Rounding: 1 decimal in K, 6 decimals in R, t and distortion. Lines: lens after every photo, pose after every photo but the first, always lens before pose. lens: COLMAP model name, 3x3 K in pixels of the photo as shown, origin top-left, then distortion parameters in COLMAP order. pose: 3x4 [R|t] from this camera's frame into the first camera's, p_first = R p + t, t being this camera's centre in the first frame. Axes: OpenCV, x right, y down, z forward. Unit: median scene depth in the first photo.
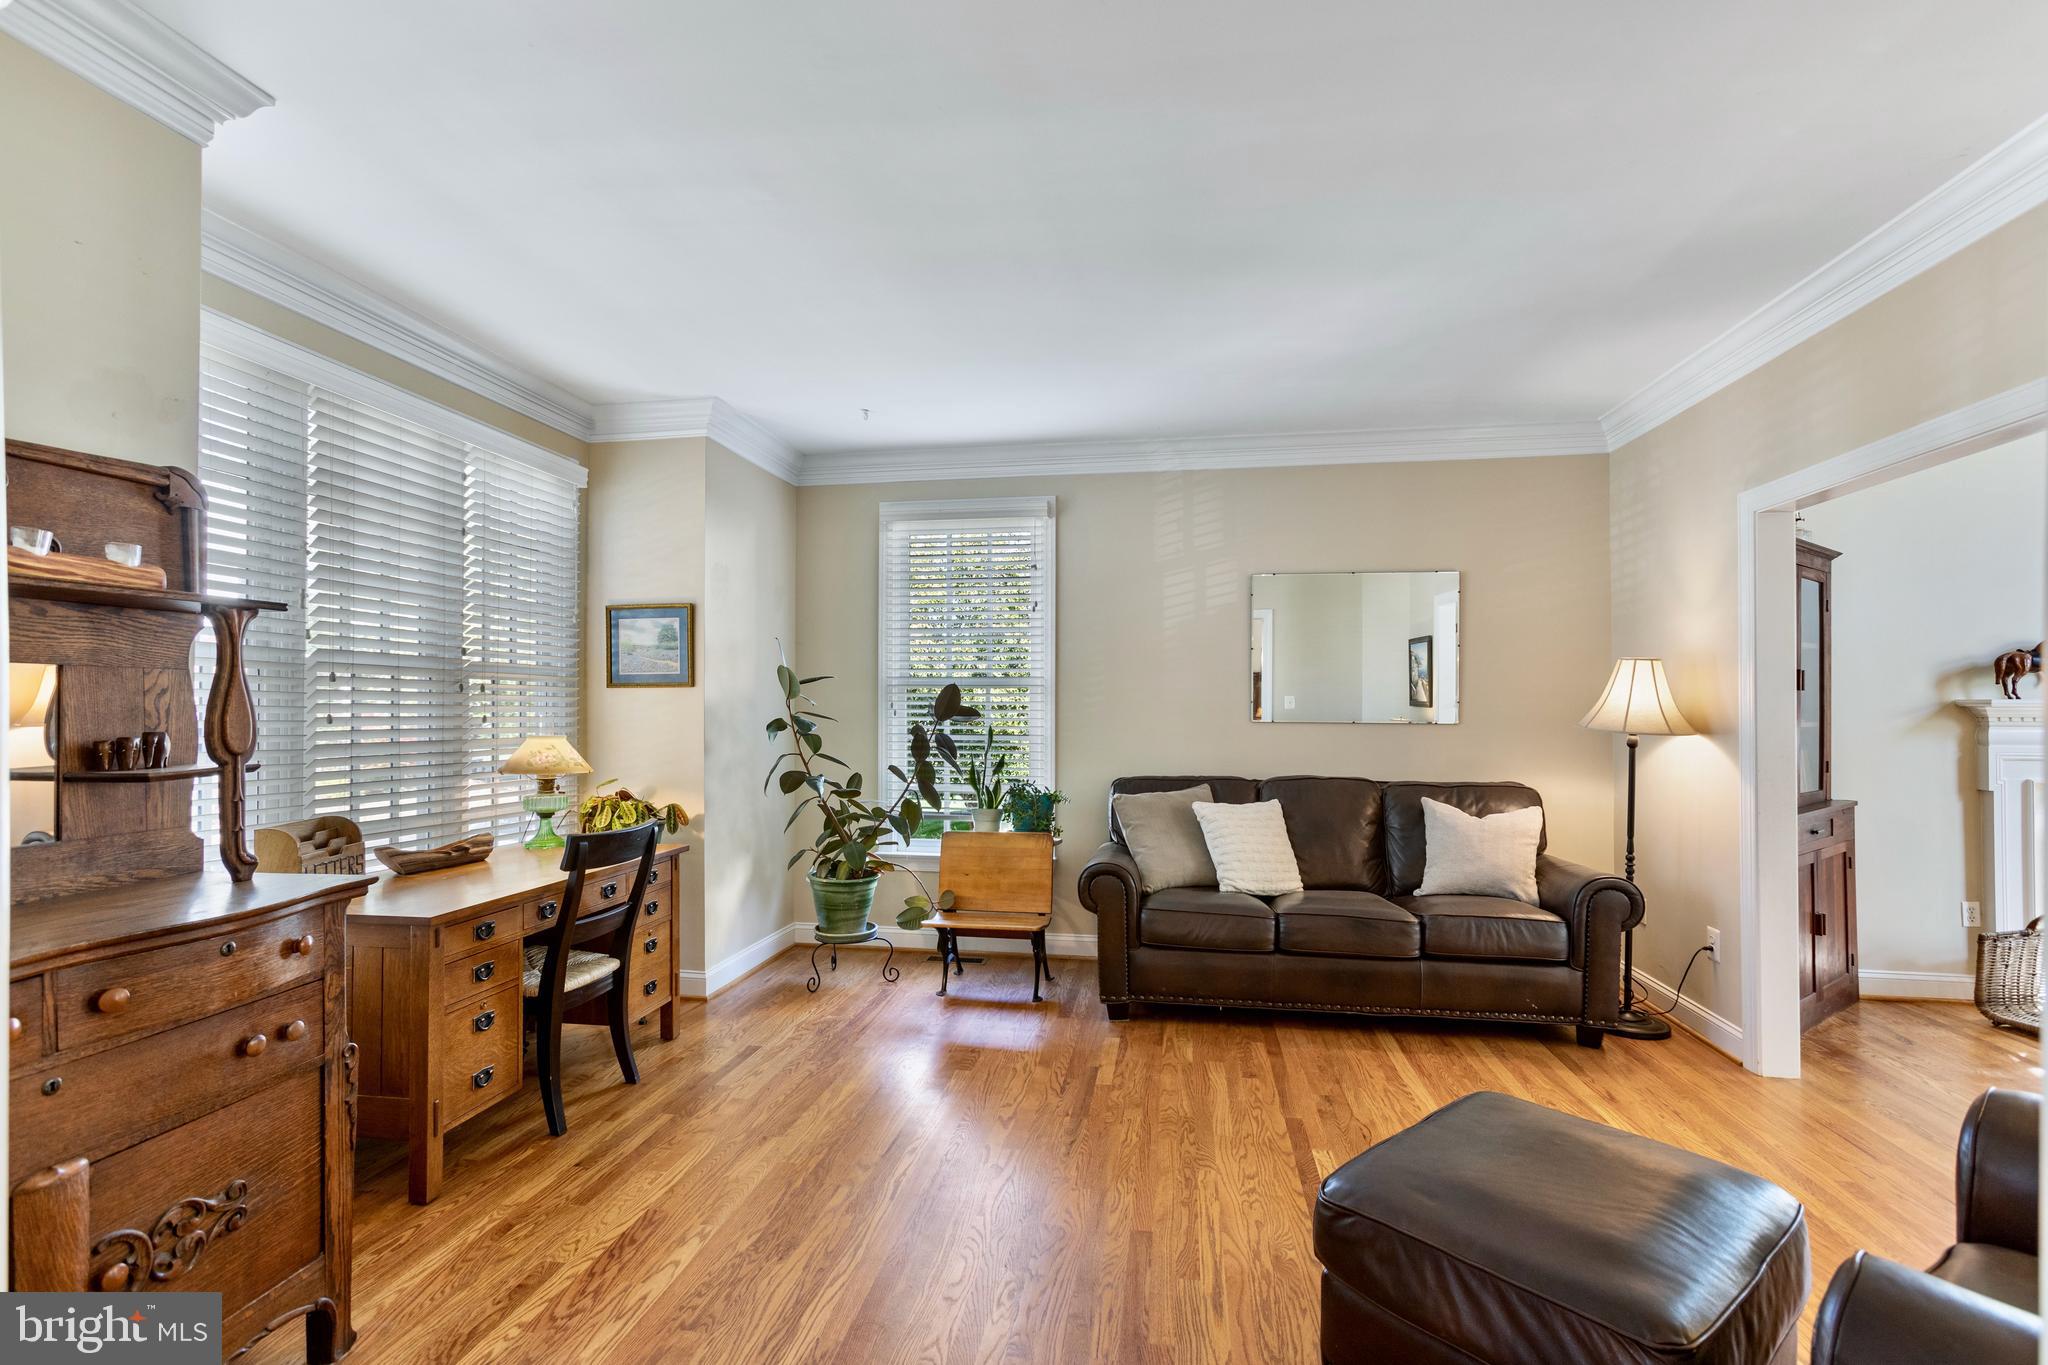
lens RADIAL K [[945.0, 0, 1040.2], [0, 945.0, 661.6], [0, 0, 1]] dist [-0.001763, 0.000055]
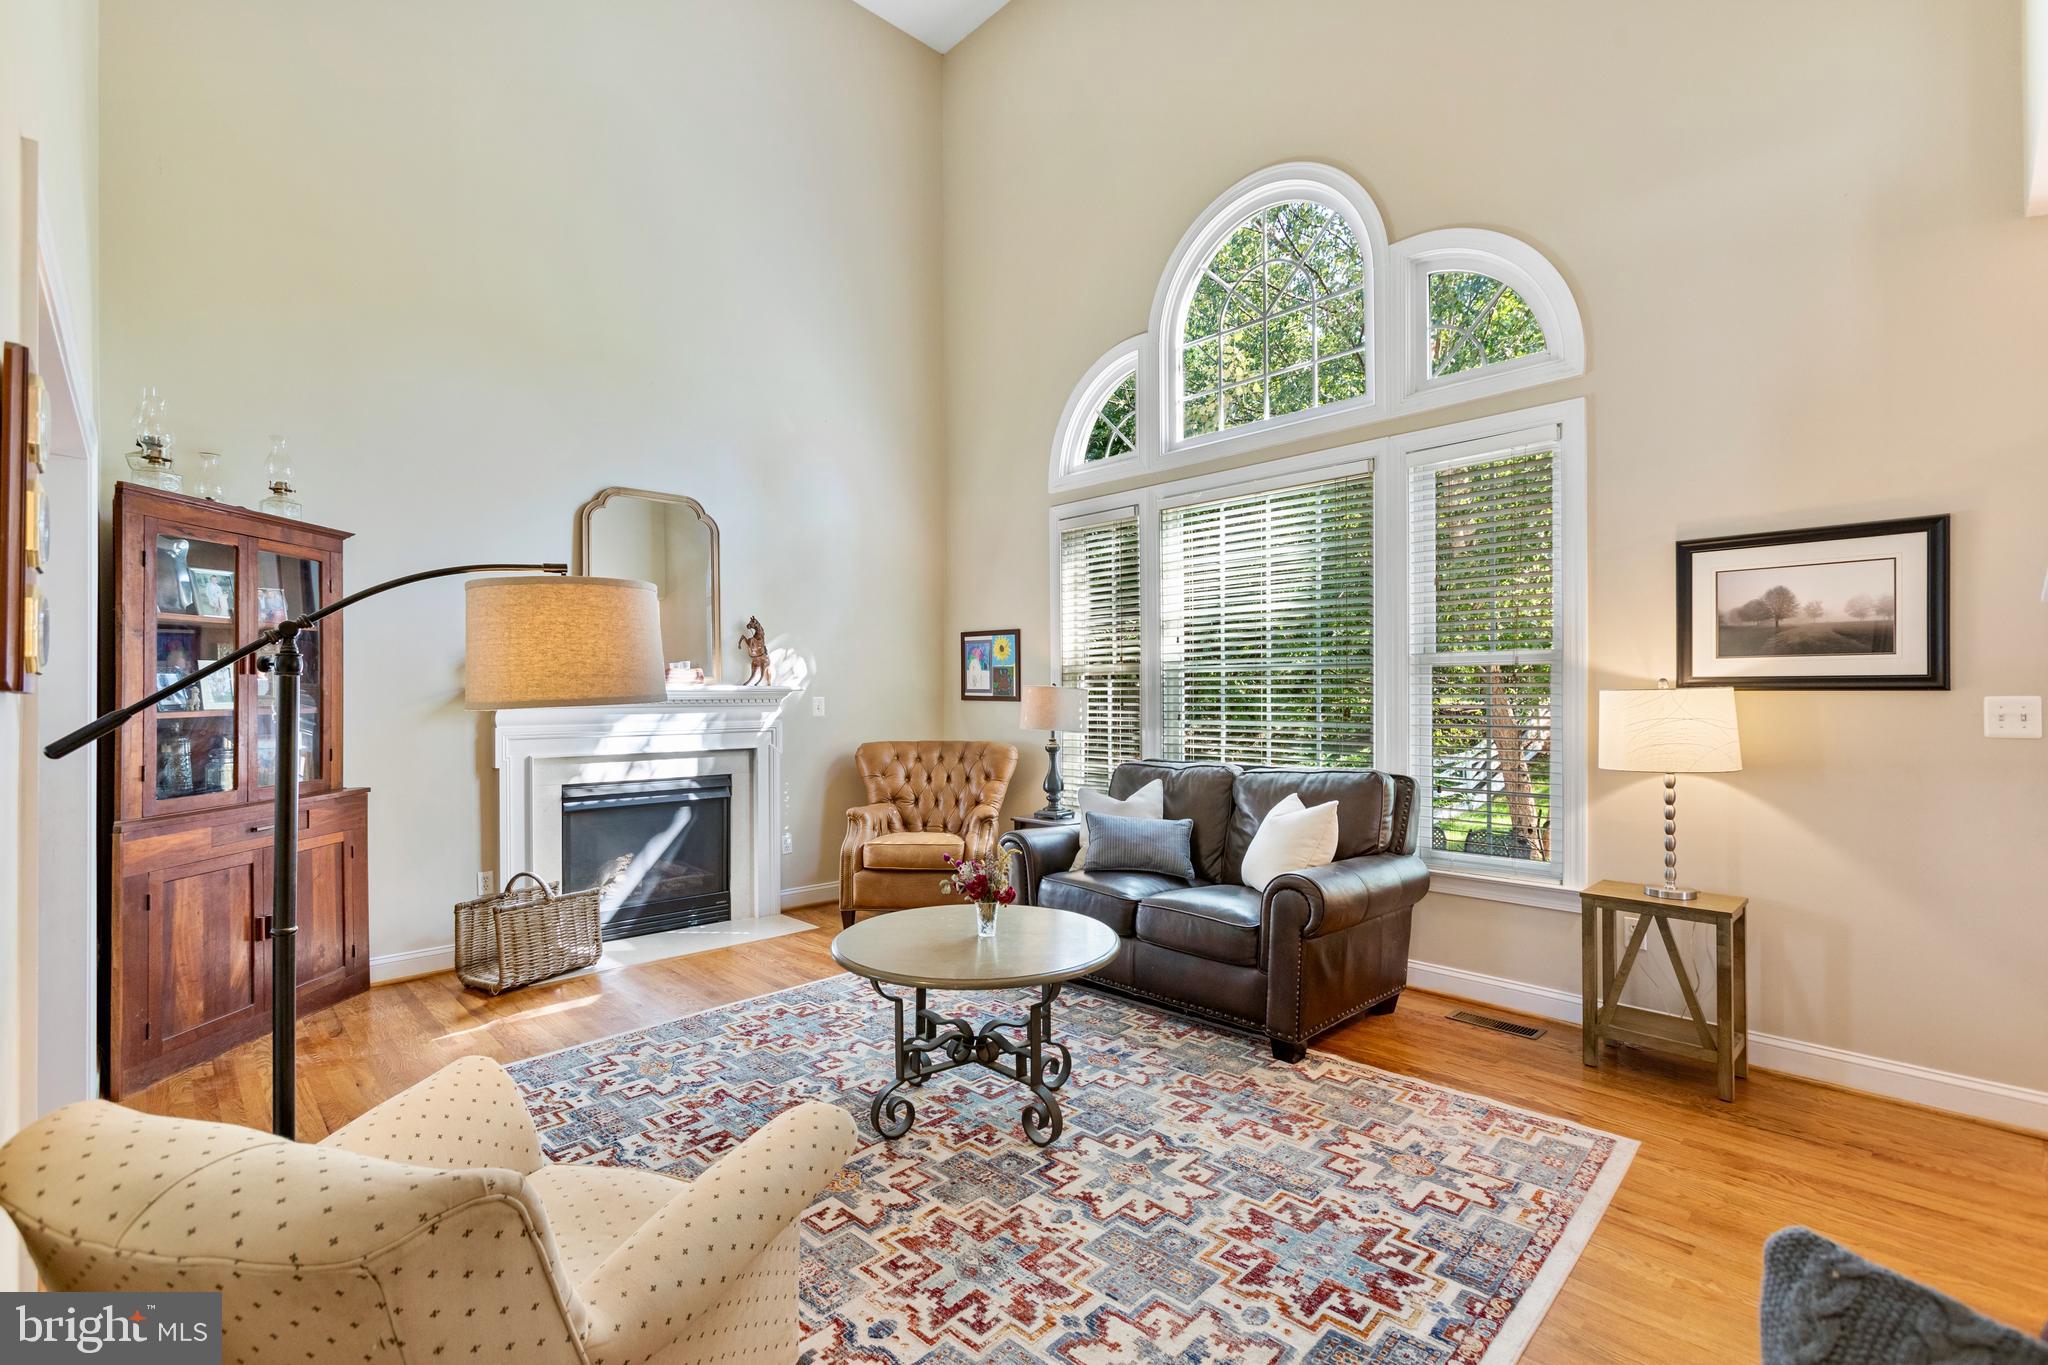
lens RADIAL K [[945.0, 0, 1040.2], [0, 945.0, 661.6], [0, 0, 1]] dist [-0.001763, 0.000055]
pose [[0.607319, 0.015229, 0.794312, 0.511633], [-0.033998, 0.999399, 0.006833, -0.013838], [-0.793730, -0.031155, 0.607472, -0.152103]]
